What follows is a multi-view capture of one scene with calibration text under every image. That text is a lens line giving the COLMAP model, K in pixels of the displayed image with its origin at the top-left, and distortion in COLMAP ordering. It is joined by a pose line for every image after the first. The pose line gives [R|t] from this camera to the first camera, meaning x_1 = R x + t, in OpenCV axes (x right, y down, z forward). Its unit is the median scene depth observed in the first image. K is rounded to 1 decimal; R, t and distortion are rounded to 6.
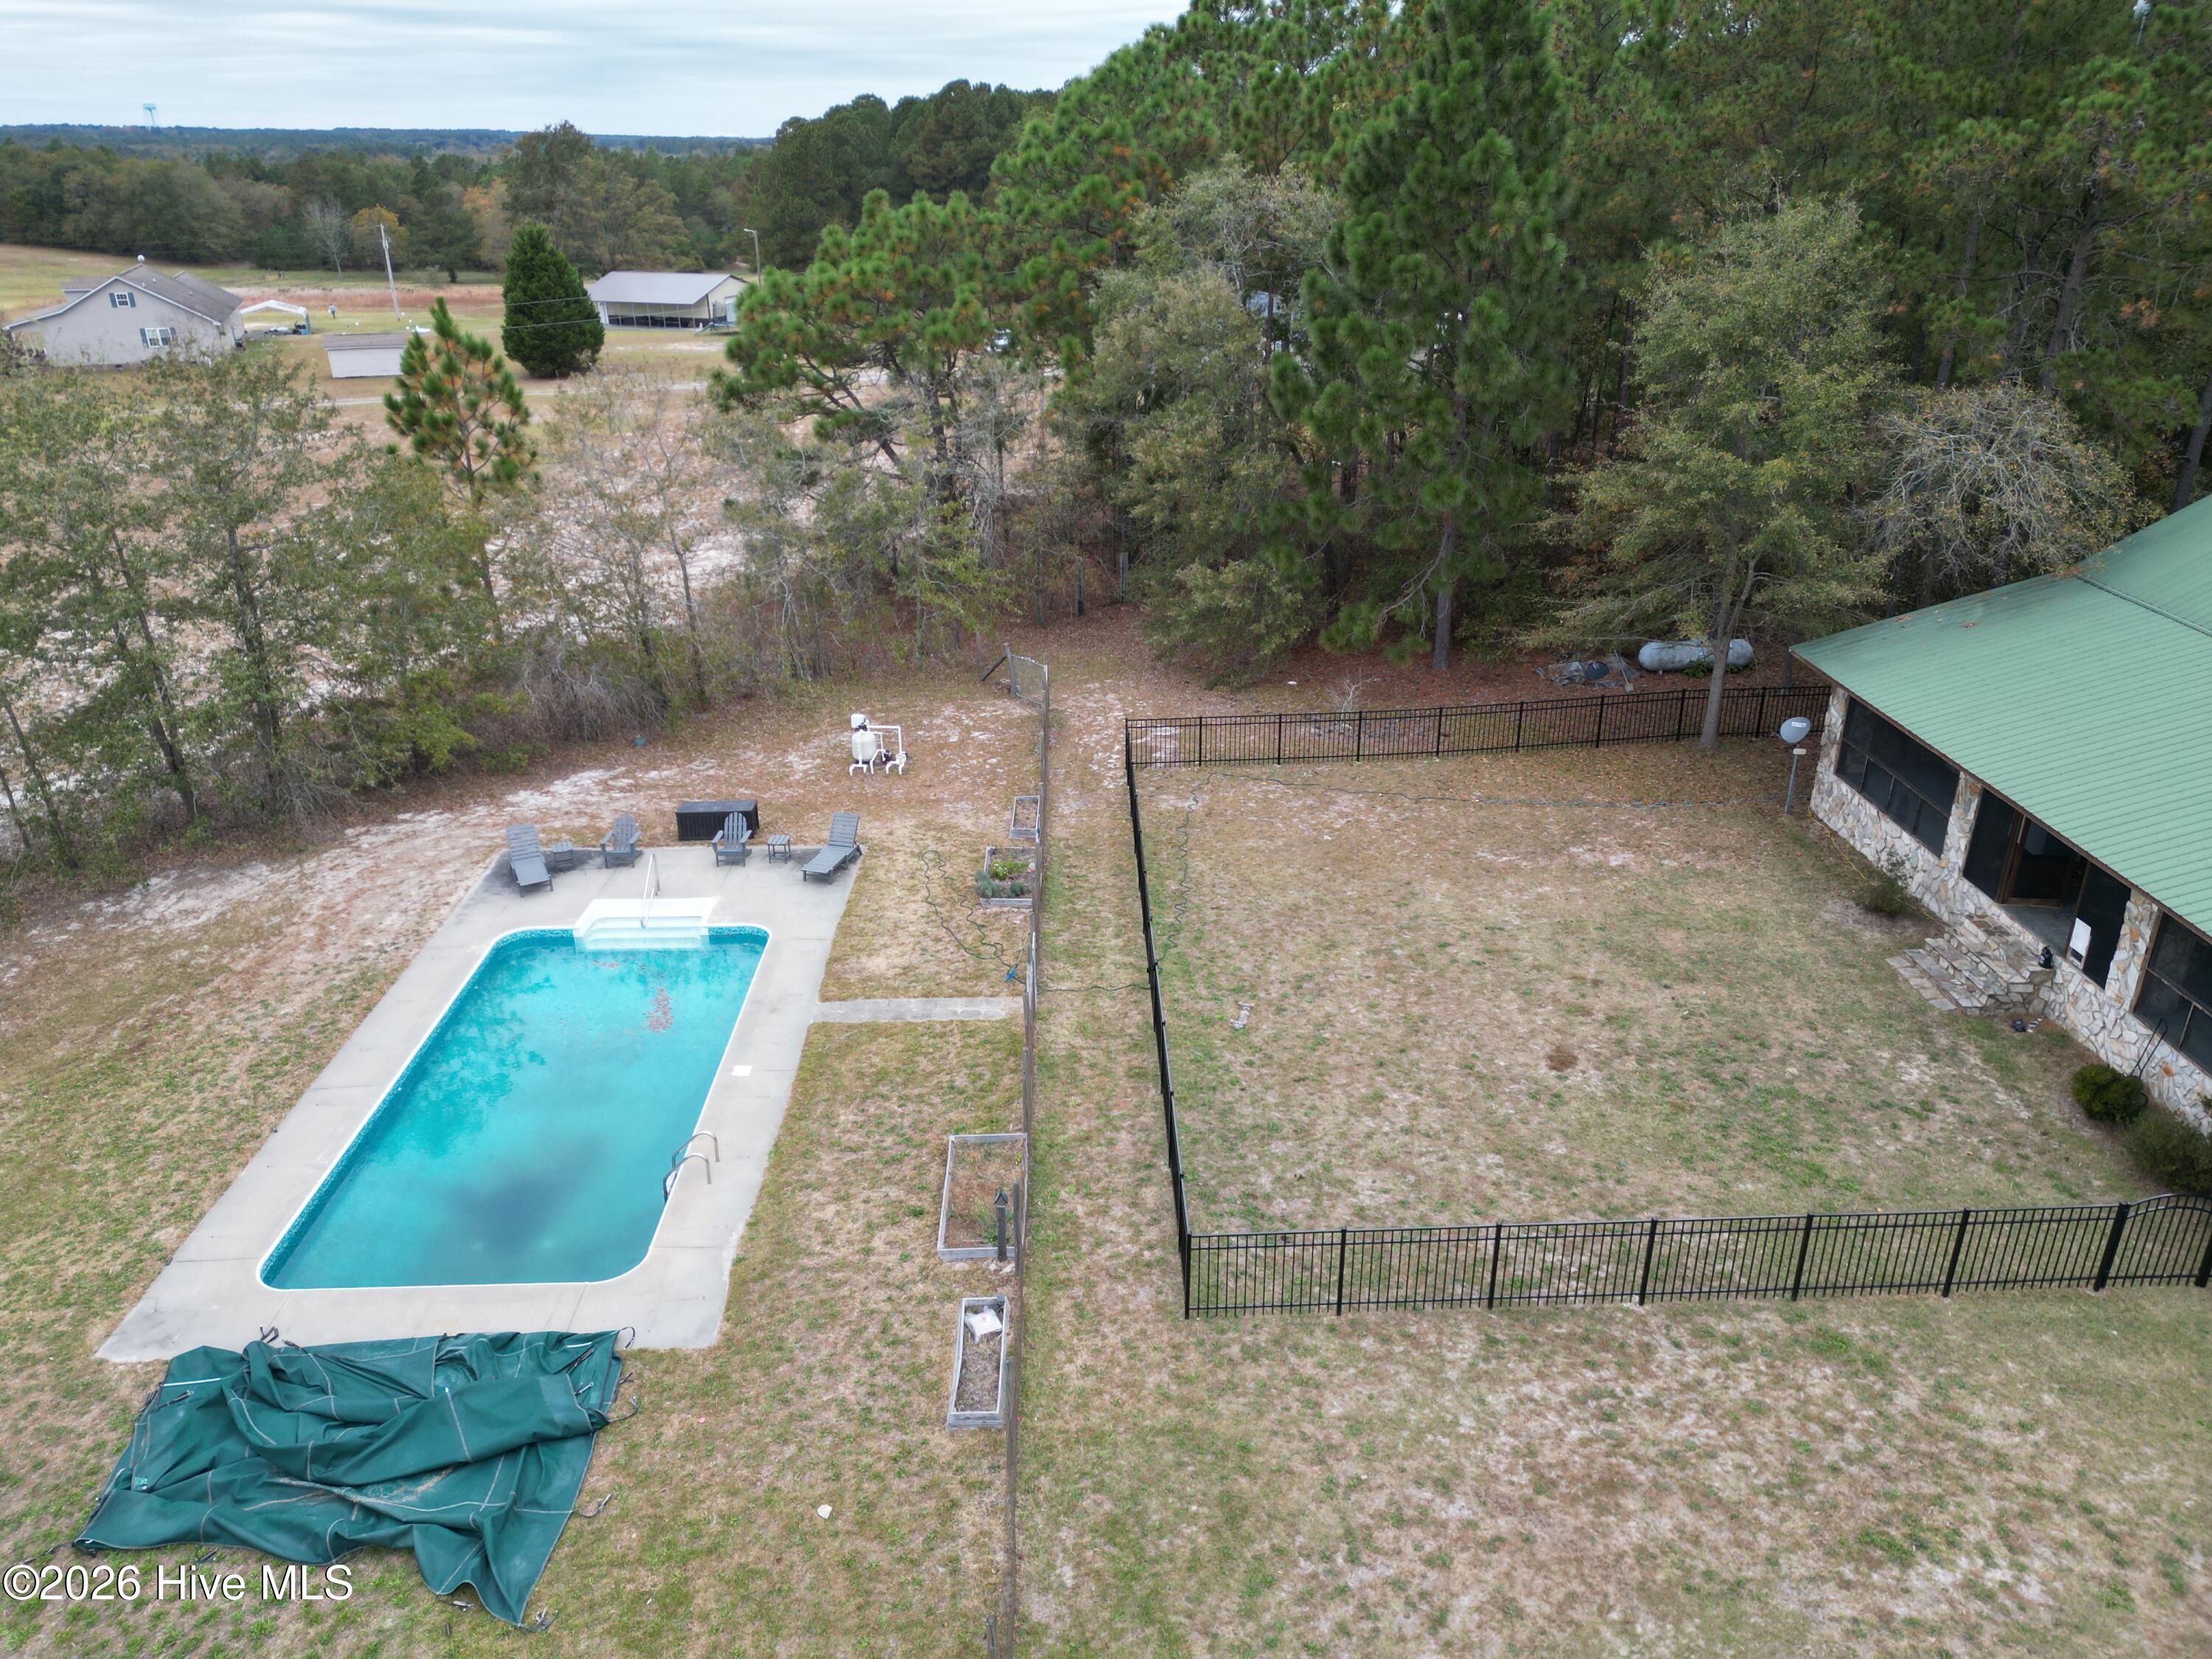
lens RADIAL K [[1548.0, 0, 1112.7], [0, 1548.0, 817.7], [0, 0, 1]] dist [0.079849, -0.075623]
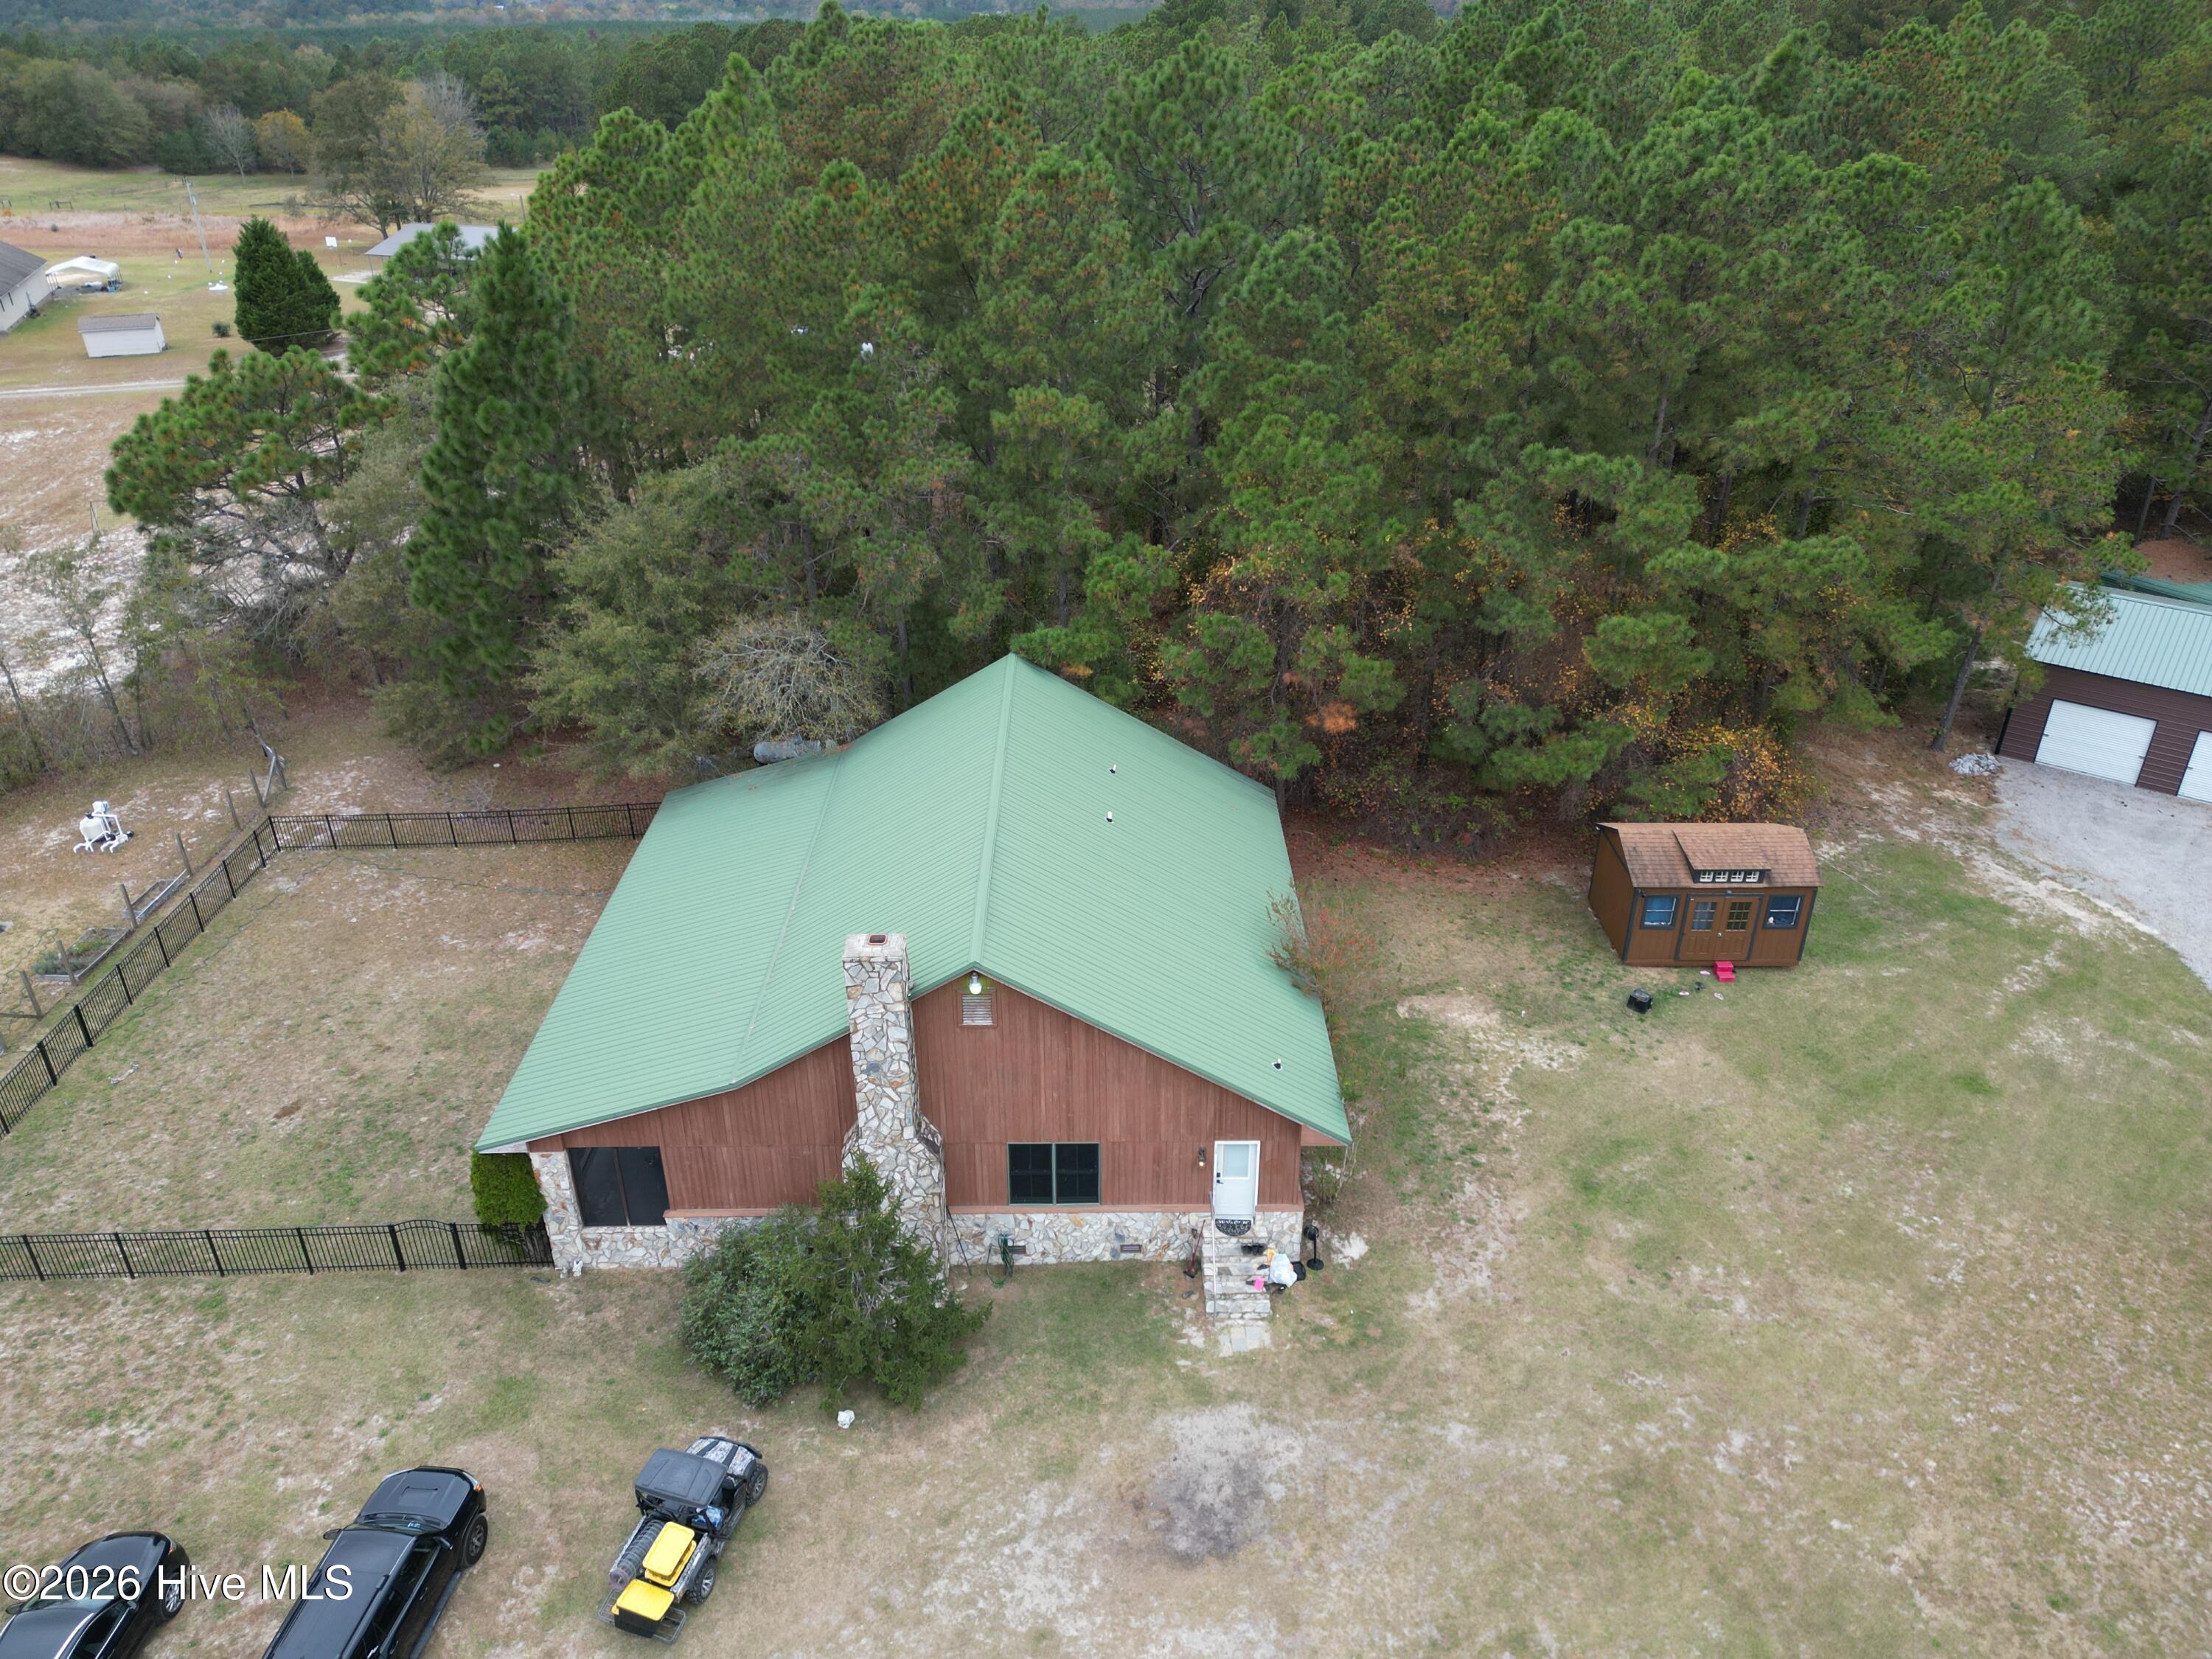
lens RADIAL K [[1536.4, 0, 1115.4], [0, 1536.4, 832.3], [0, 0, 1]] dist [0.083907, -0.084501]
pose [[0.999782, 0.013247, -0.016146, 1.041109], [-0.011684, 0.995568, 0.093314, -0.251659], [0.017310, -0.093106, 0.995506, -0.464100]]
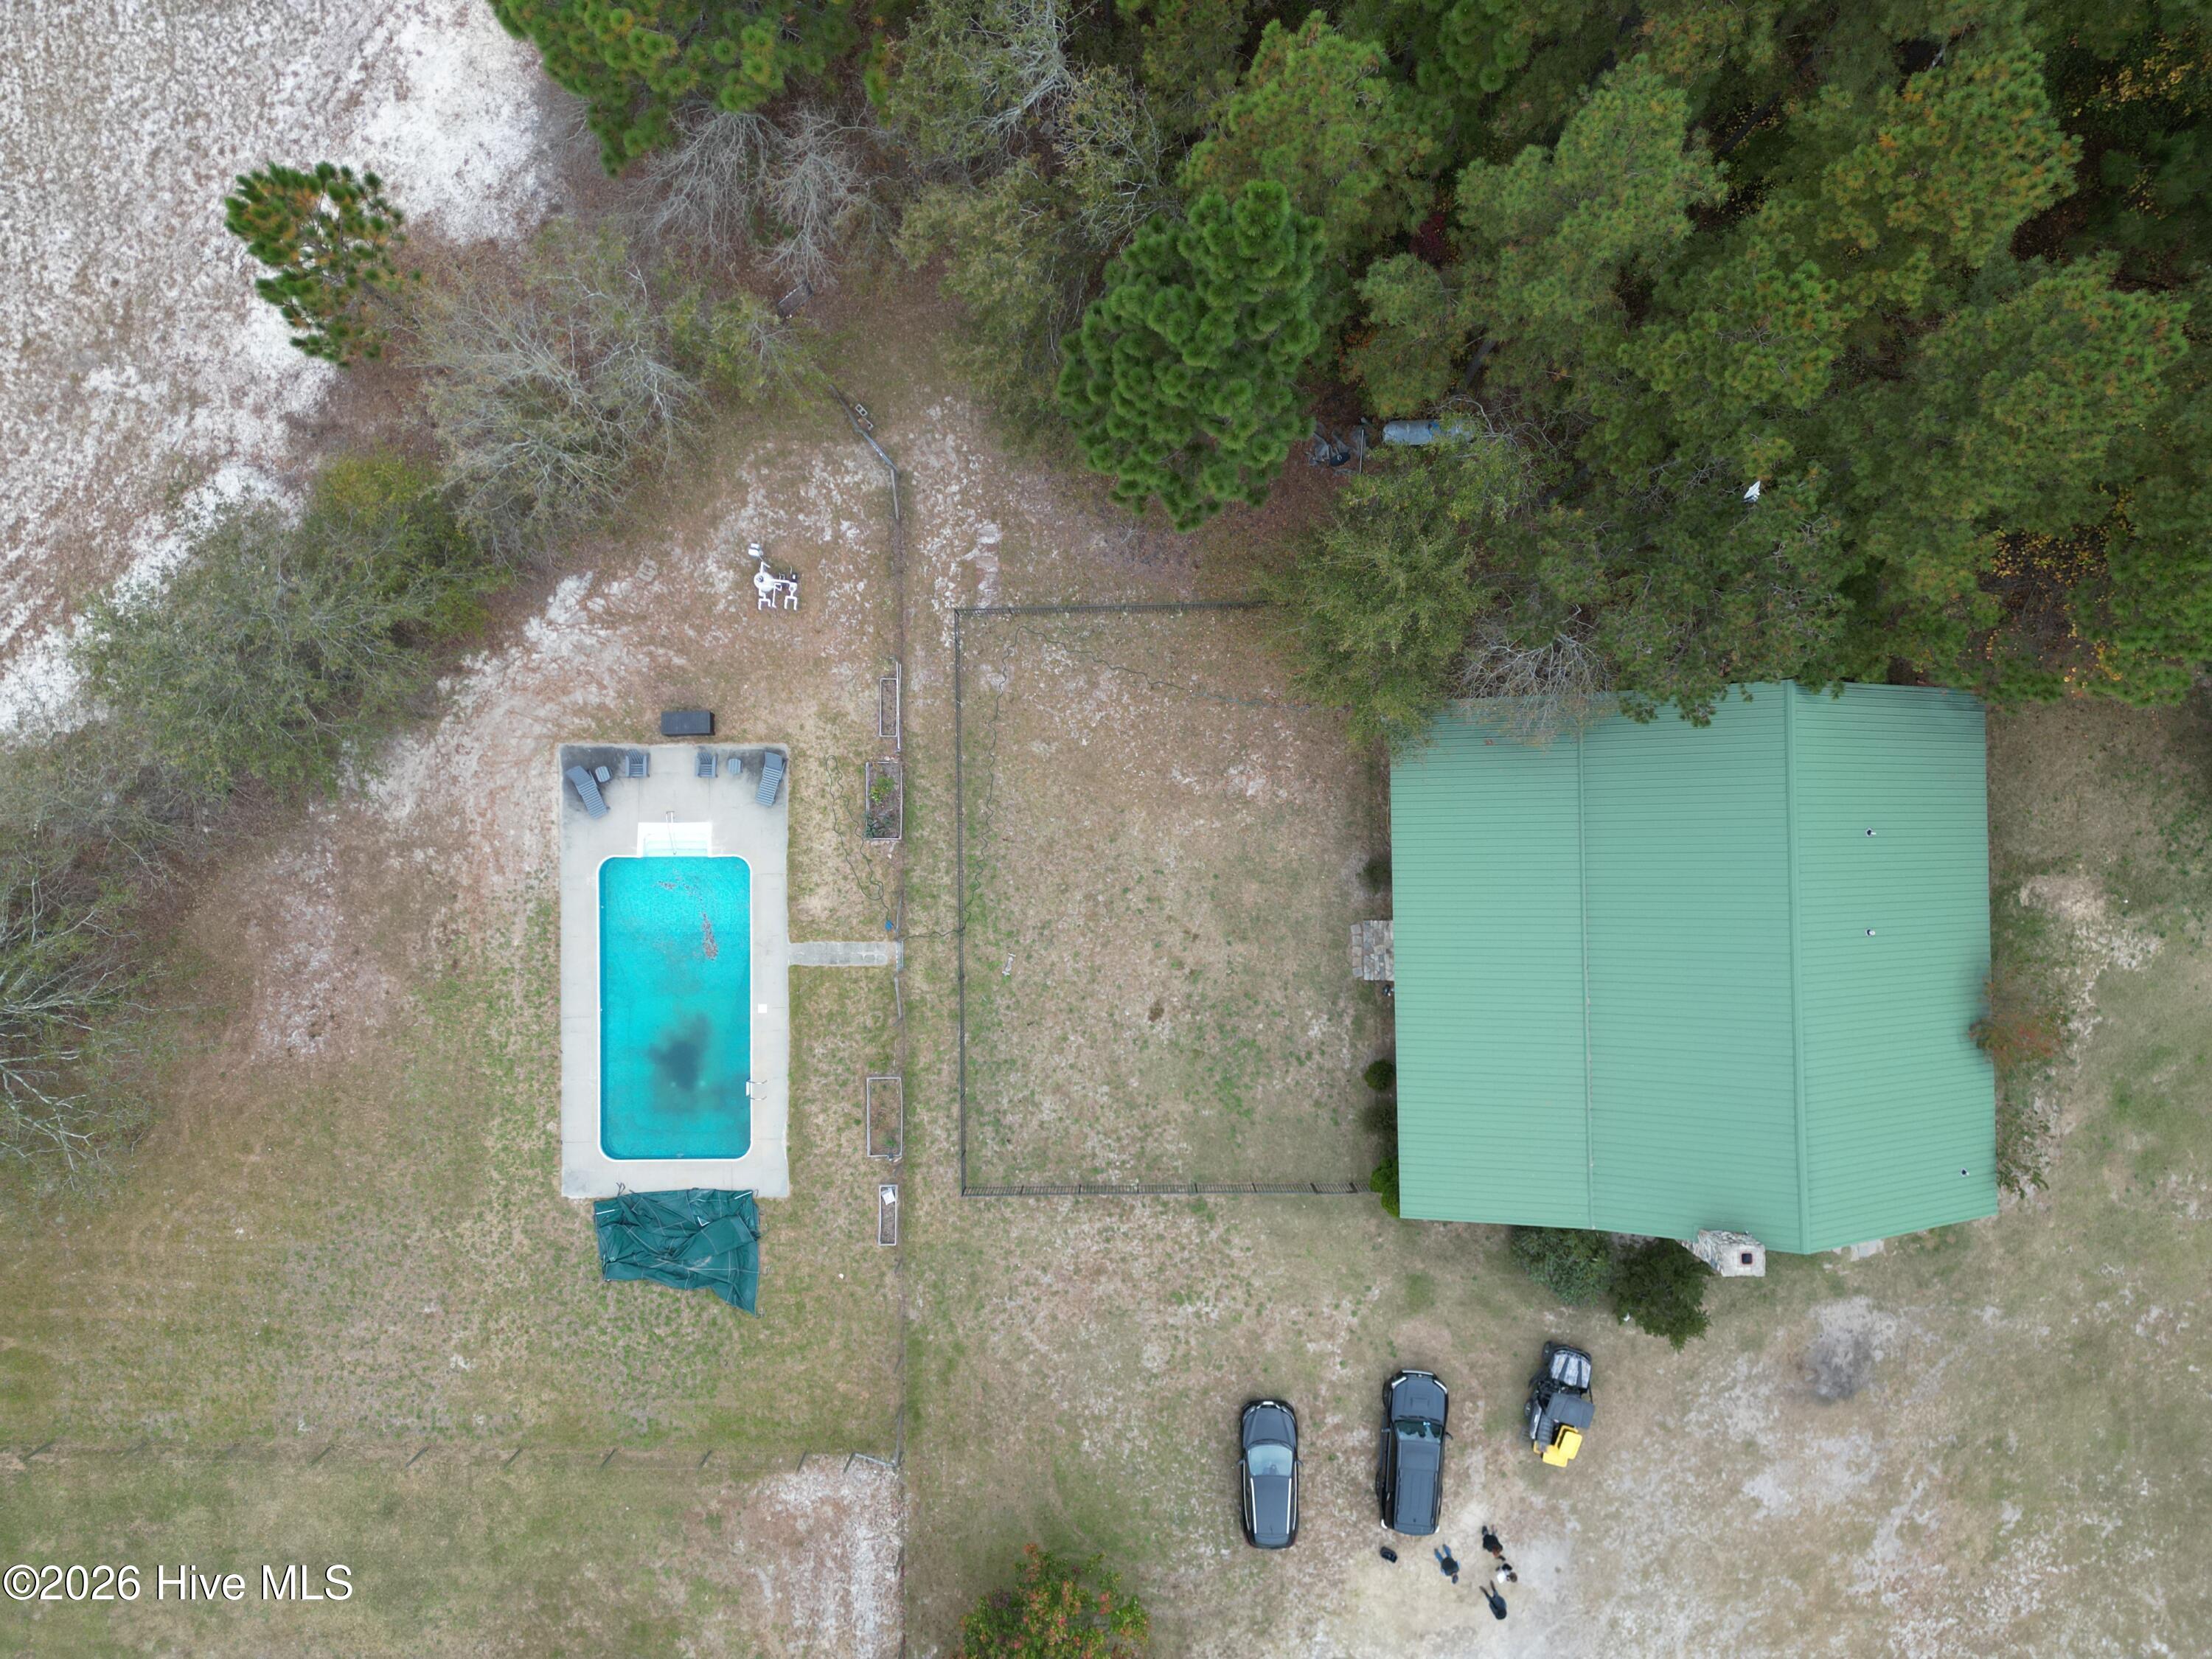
lens RADIAL K [[1536.4, 0, 1115.4], [0, 1536.4, 832.3], [0, 0, 1]] dist [0.083907, -0.084501]
pose [[0.999877, 0.015429, -0.002732, 0.217058], [-0.003858, 0.411404, 0.911445, -1.676785], [0.015186, -0.911323, 0.411413, 0.344479]]
